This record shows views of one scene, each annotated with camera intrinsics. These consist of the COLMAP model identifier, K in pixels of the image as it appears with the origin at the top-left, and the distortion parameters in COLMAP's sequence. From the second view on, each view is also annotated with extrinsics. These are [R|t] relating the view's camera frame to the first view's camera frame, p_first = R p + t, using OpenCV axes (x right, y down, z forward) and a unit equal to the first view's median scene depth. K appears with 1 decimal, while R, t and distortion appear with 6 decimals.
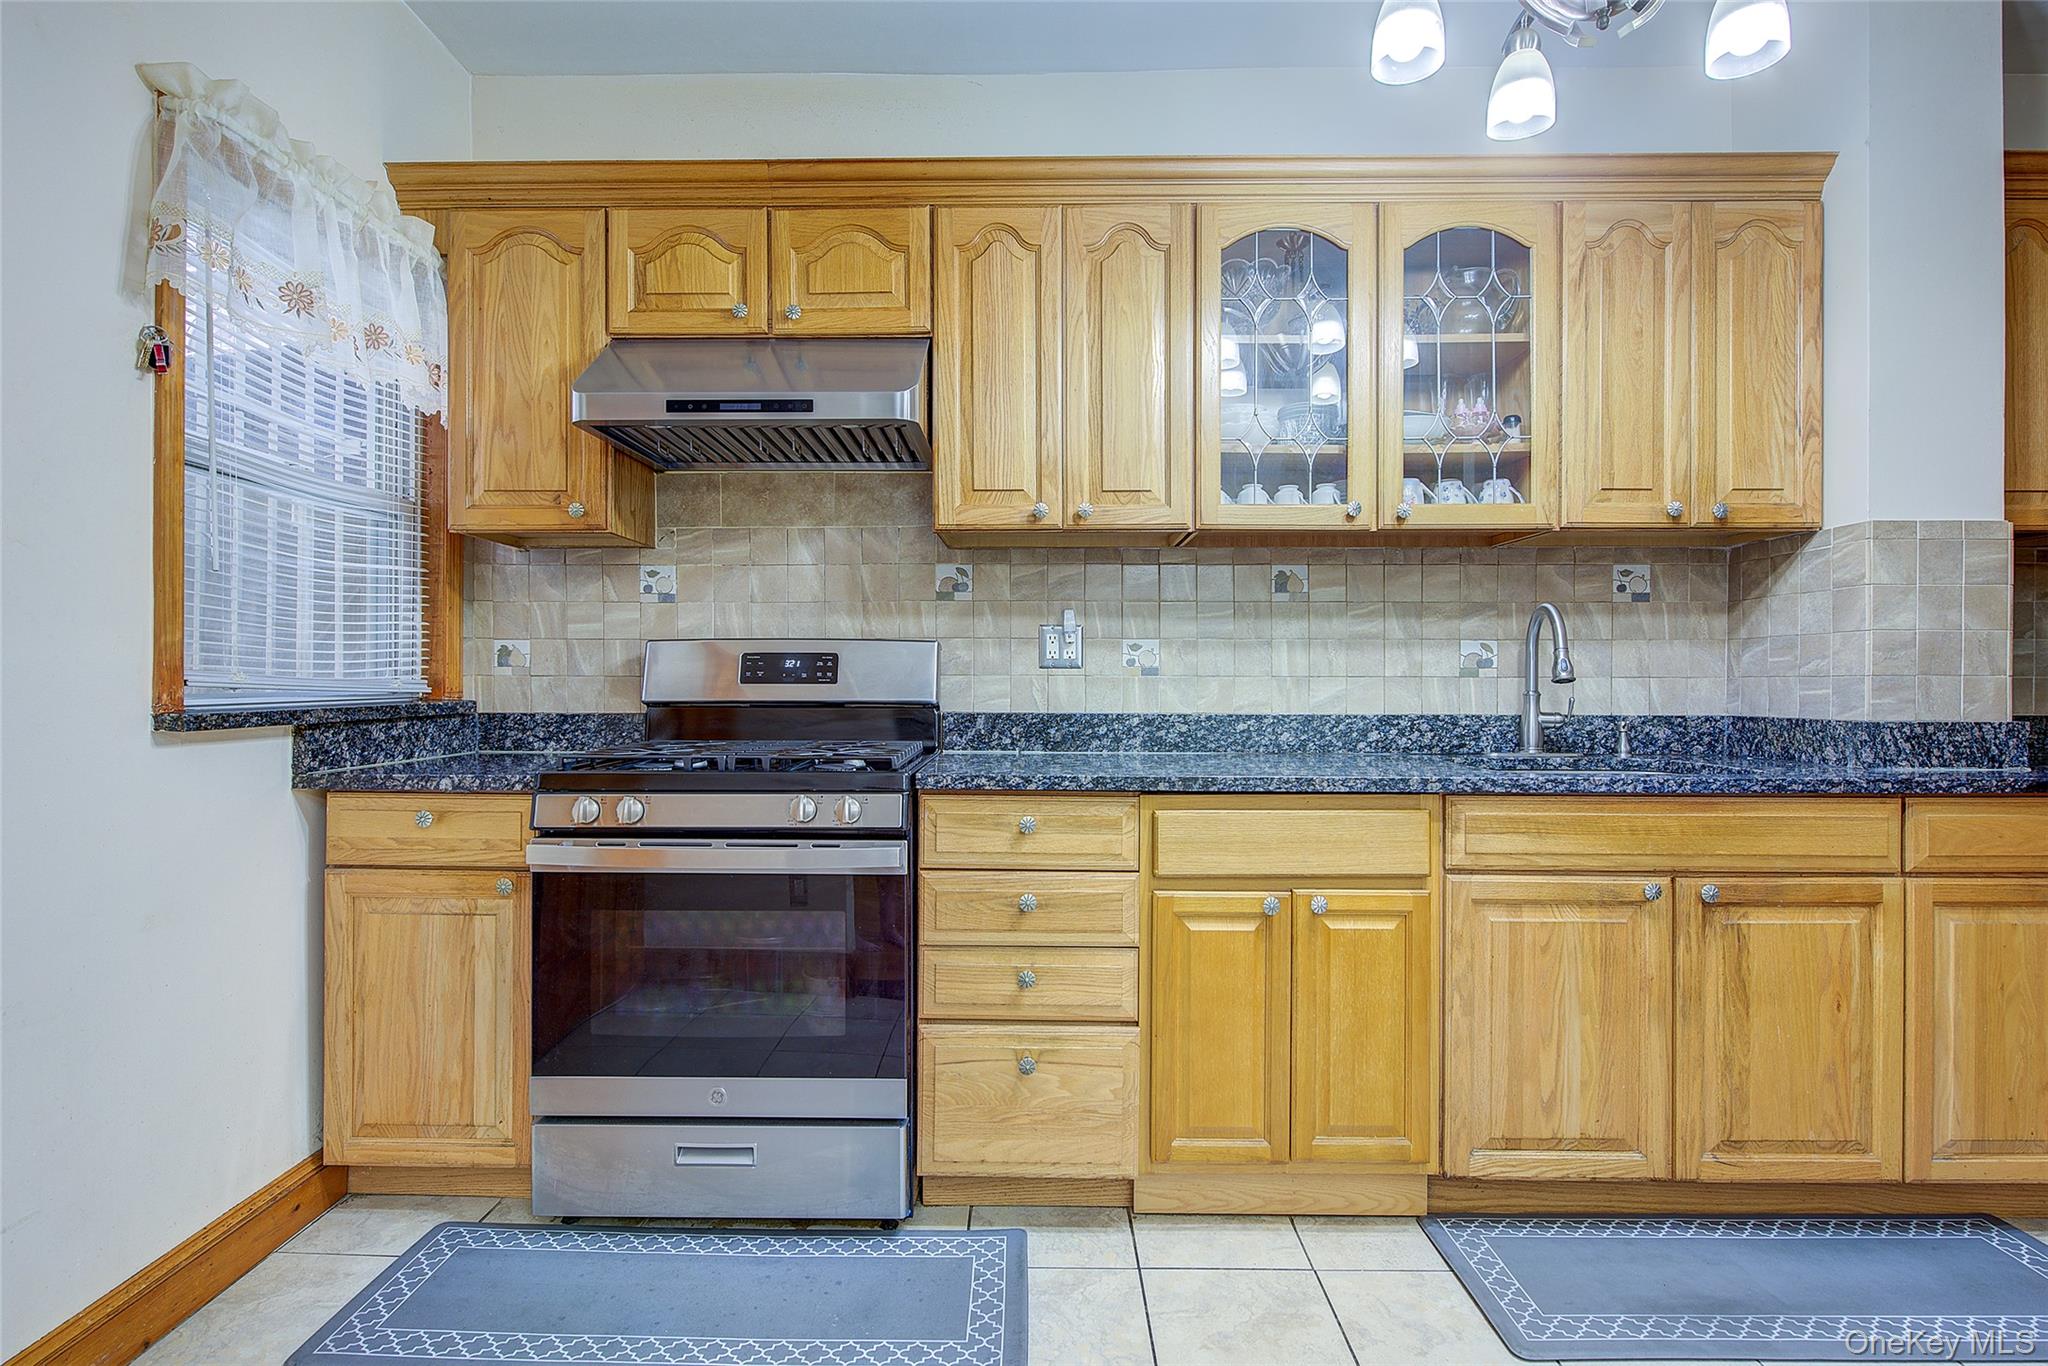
lens RADIAL K [[1020.1, 0, 1024.0], [0, 1020.1, 683.0], [0, 0, 1]] dist [-0.003417, -0.001002]
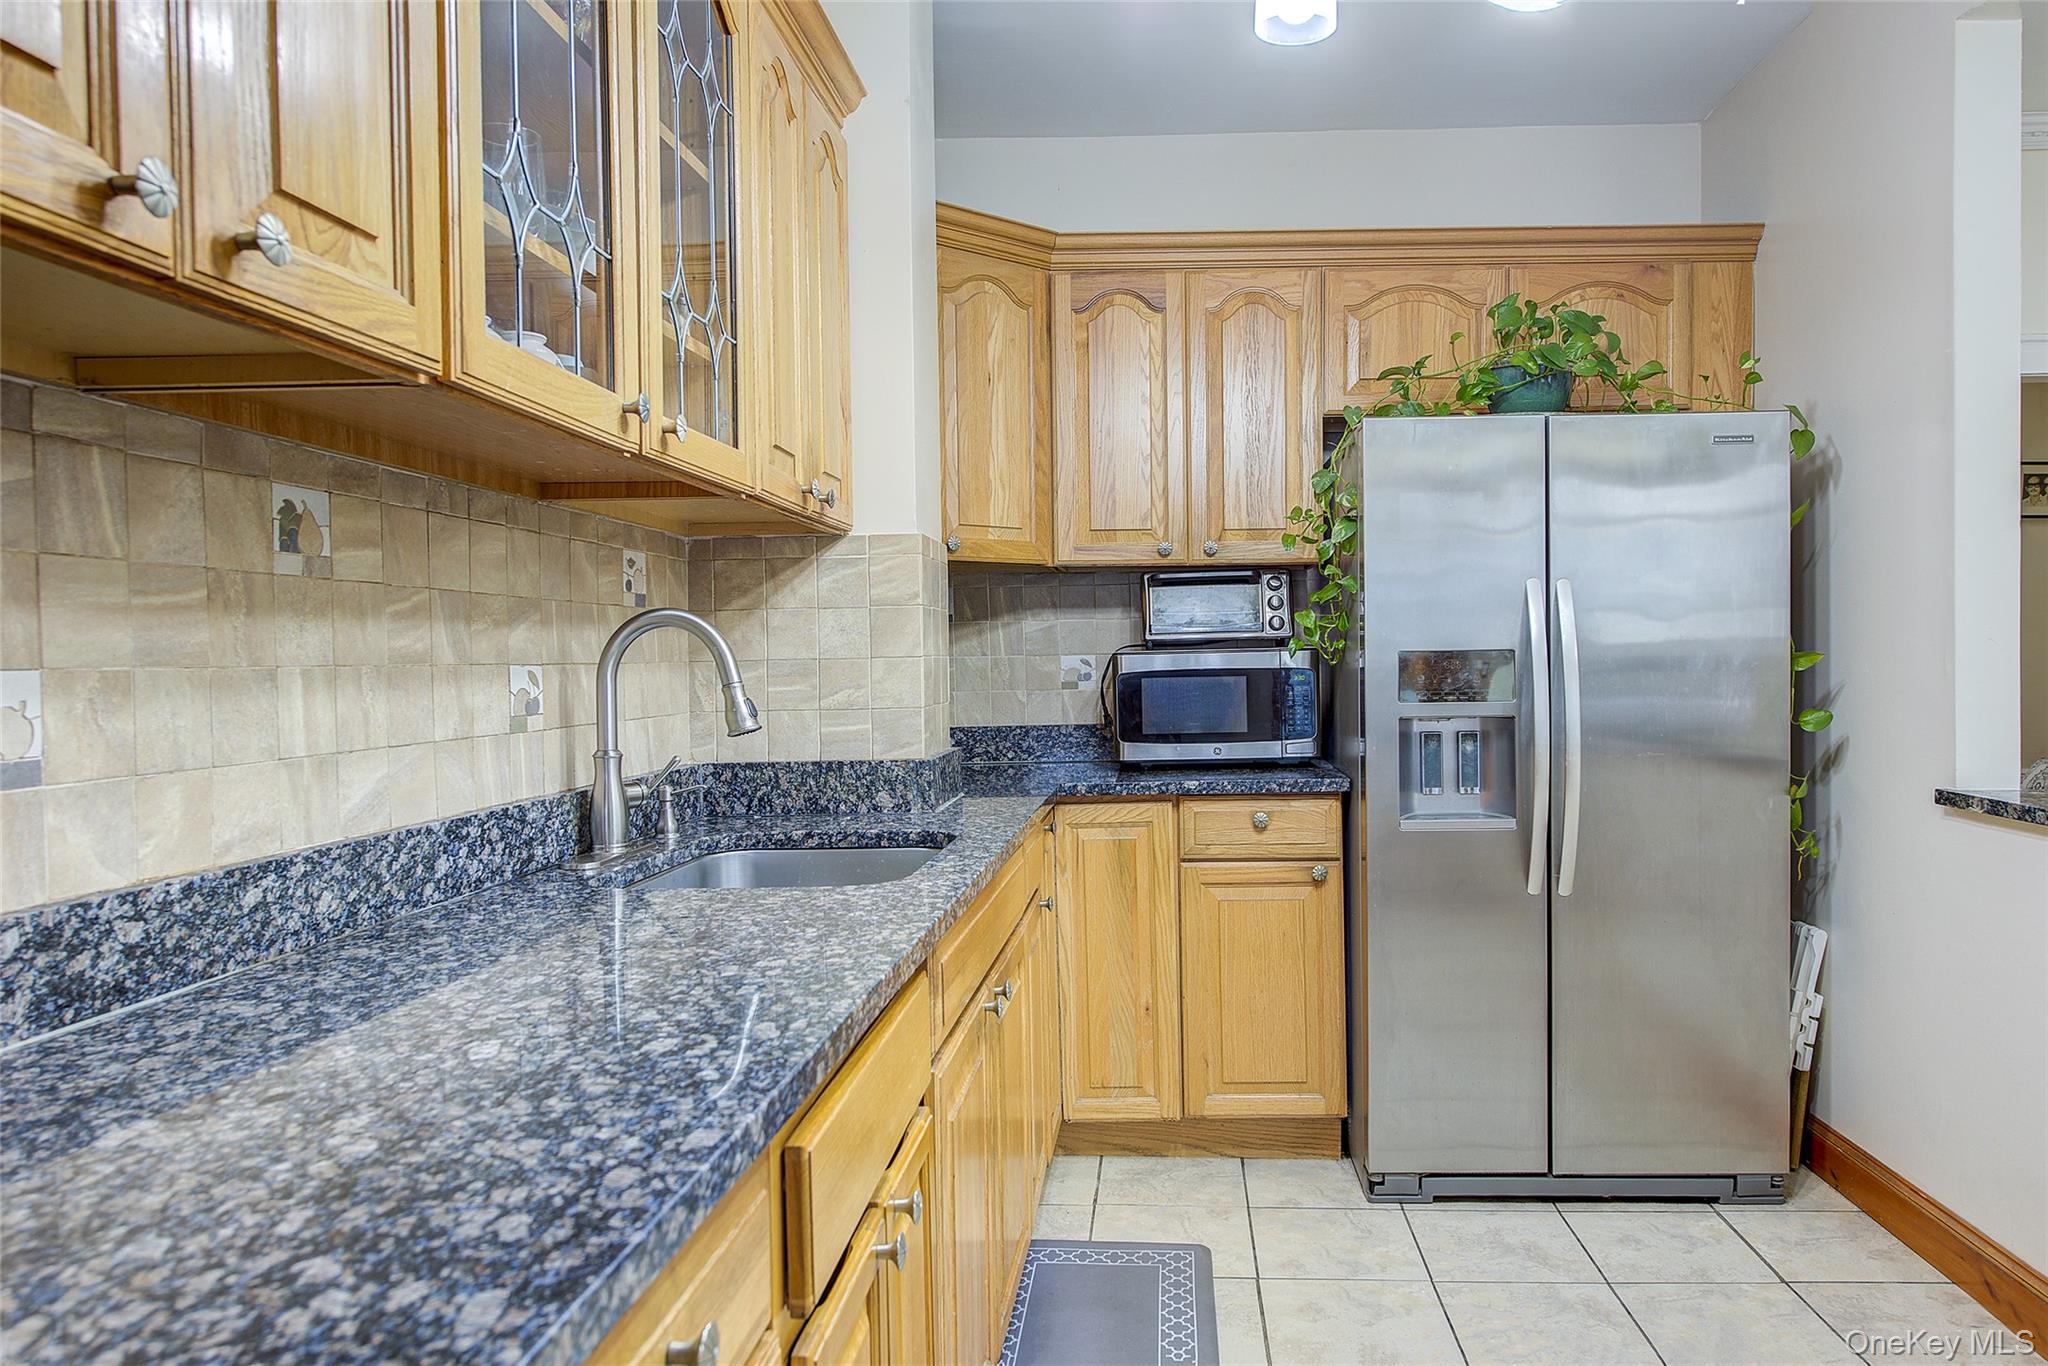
lens RADIAL K [[1330.4, 0, 1117.8], [0, 1330.4, 684.0], [0, 0, 1]] dist [-0.006270, -0.000442]
pose [[0.031229, -0.022340, 0.999263, -0.310237], [0.020051, 0.999563, 0.021720, -0.047204], [-0.999311, 0.019358, 0.031663, 0.750280]]
